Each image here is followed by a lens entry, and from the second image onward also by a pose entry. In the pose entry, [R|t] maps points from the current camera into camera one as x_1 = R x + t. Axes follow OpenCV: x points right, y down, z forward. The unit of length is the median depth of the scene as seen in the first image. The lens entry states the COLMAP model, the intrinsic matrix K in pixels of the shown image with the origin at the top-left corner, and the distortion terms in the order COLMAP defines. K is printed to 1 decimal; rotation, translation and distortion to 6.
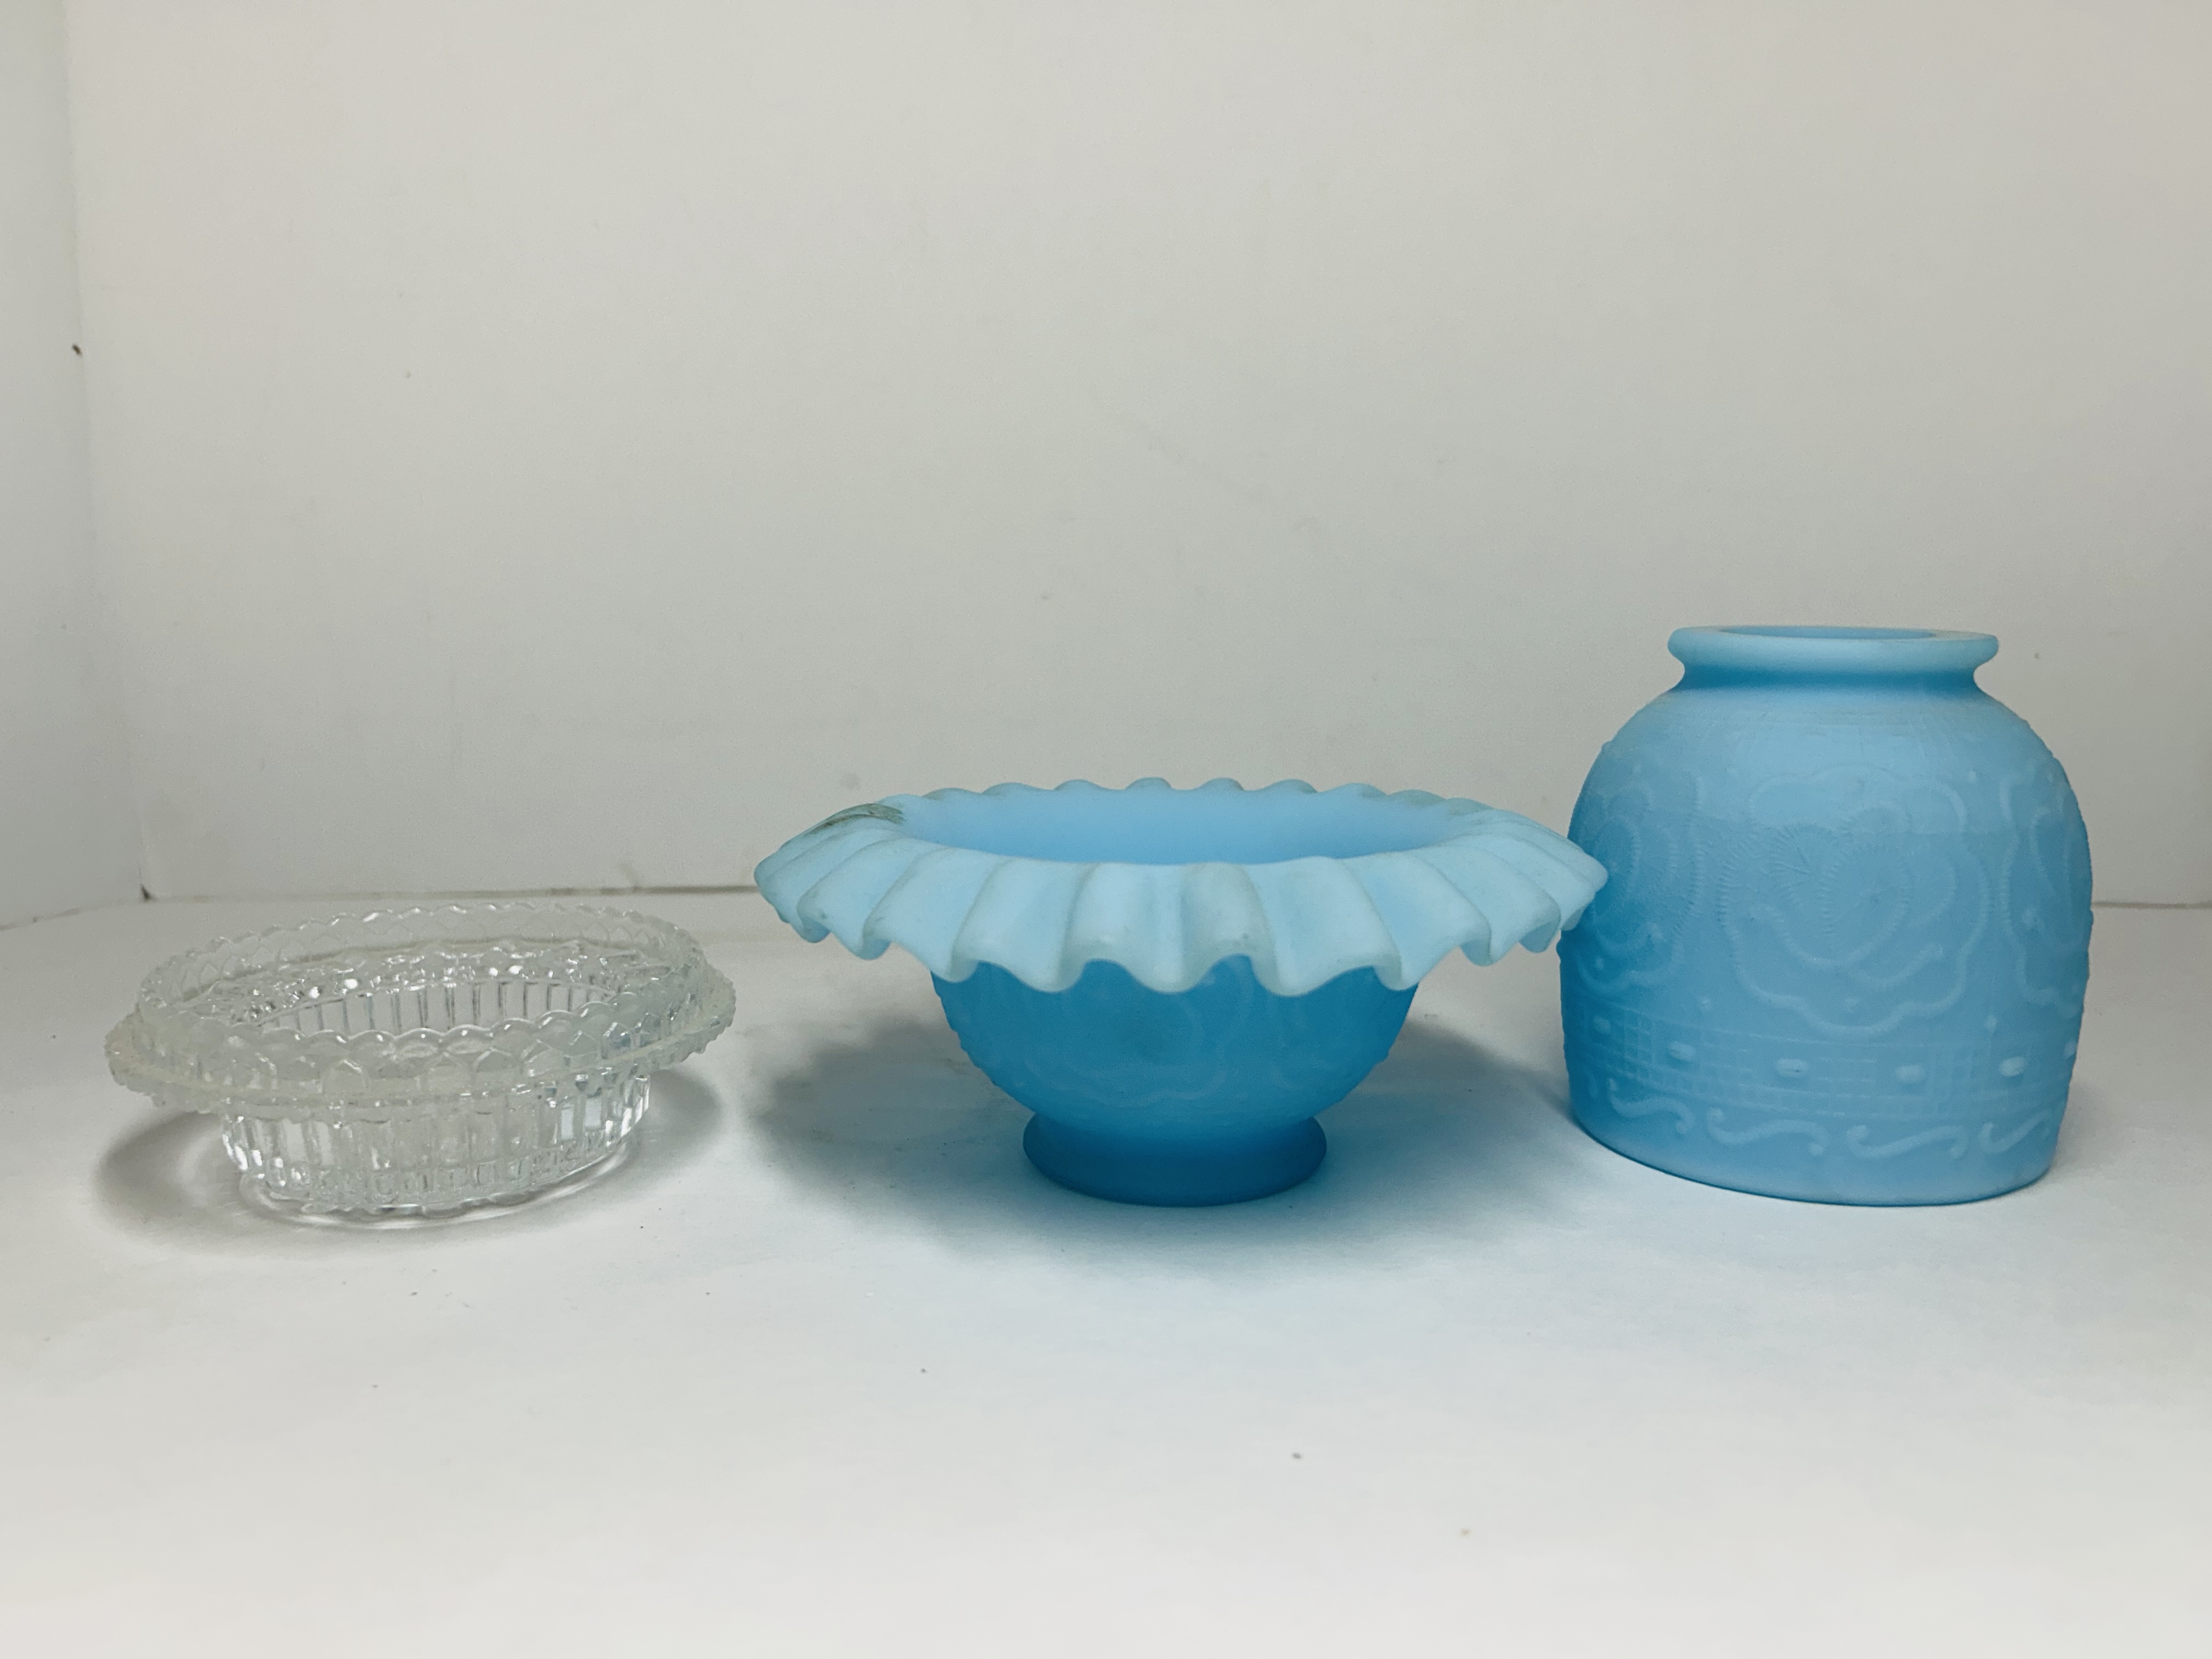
lens RADIAL K [[1581.8, 0, 1106.0], [0, 1581.8, 829.5], [0, 0, 1]] dist [-0.058220, -0.001543]
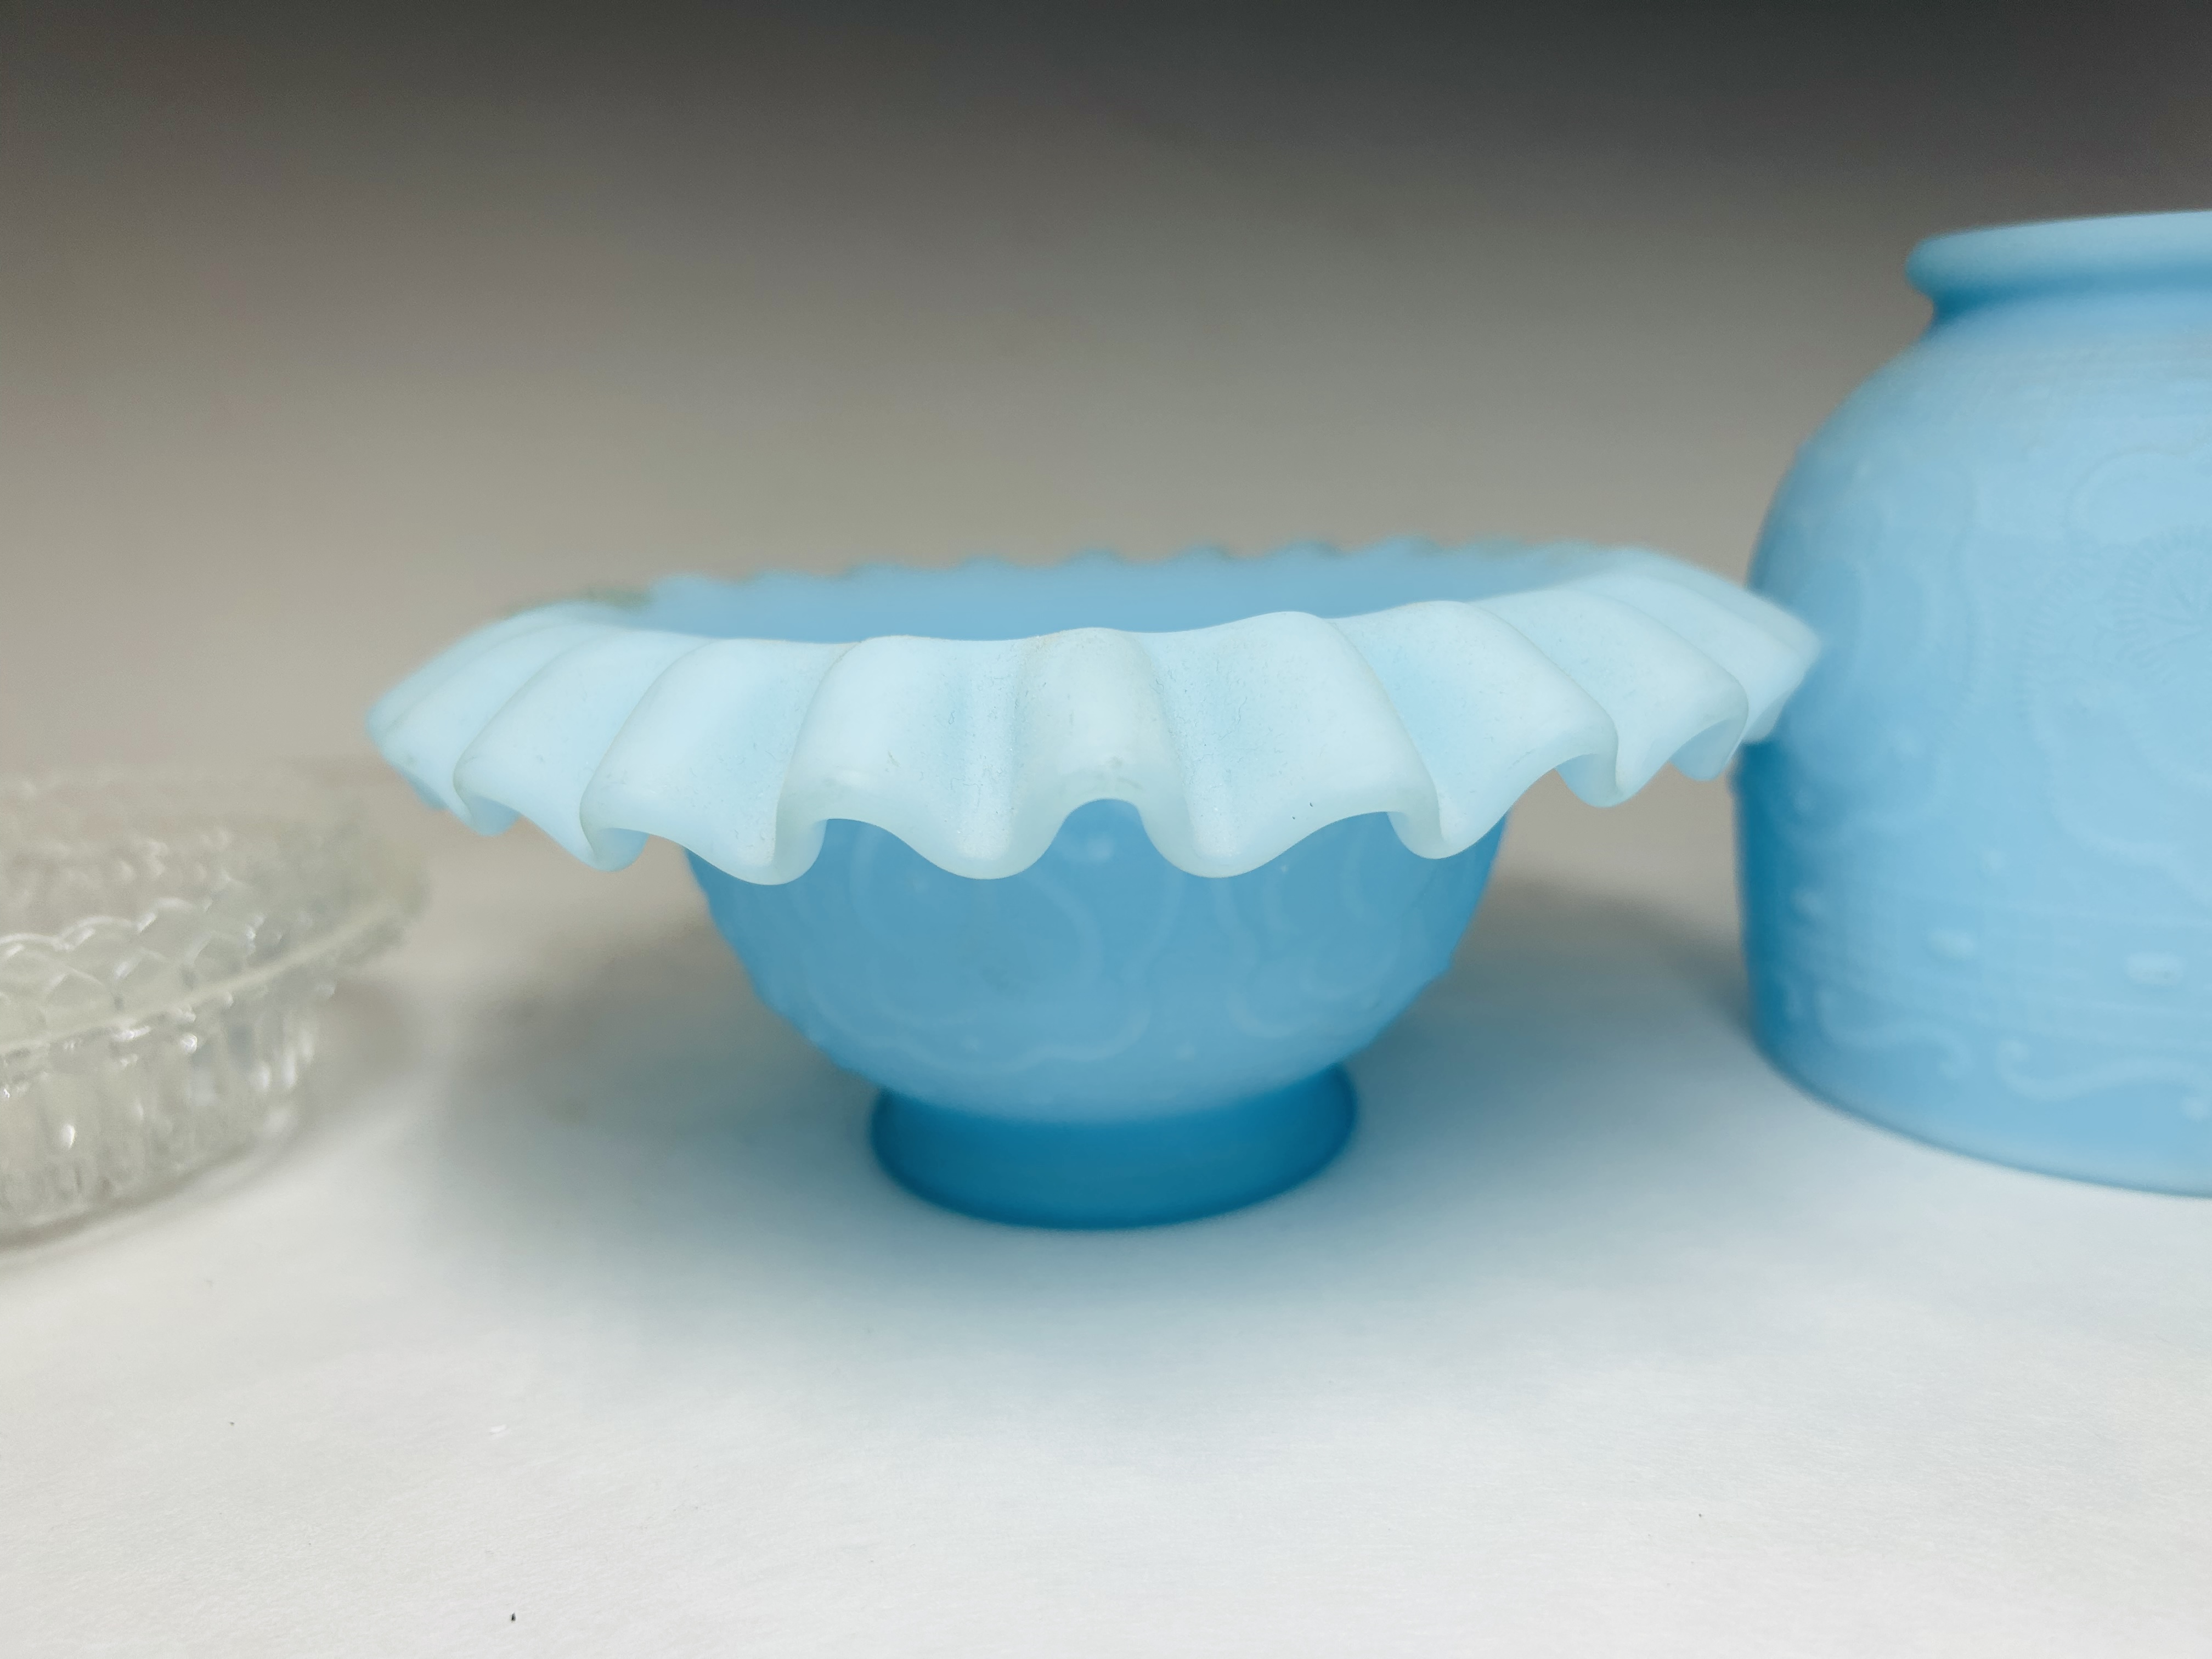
lens RADIAL K [[1684.0, 0, 1106.0], [0, 1684.0, 829.5], [0, 0, 1]] dist [-0.061750, 0.001287]
pose [[0.996675, -0.038921, -0.071590, 0.108818], [0.044193, 0.996308, 0.073602, 0.043658], [0.068461, -0.076522, 0.994715, 0.407099]]
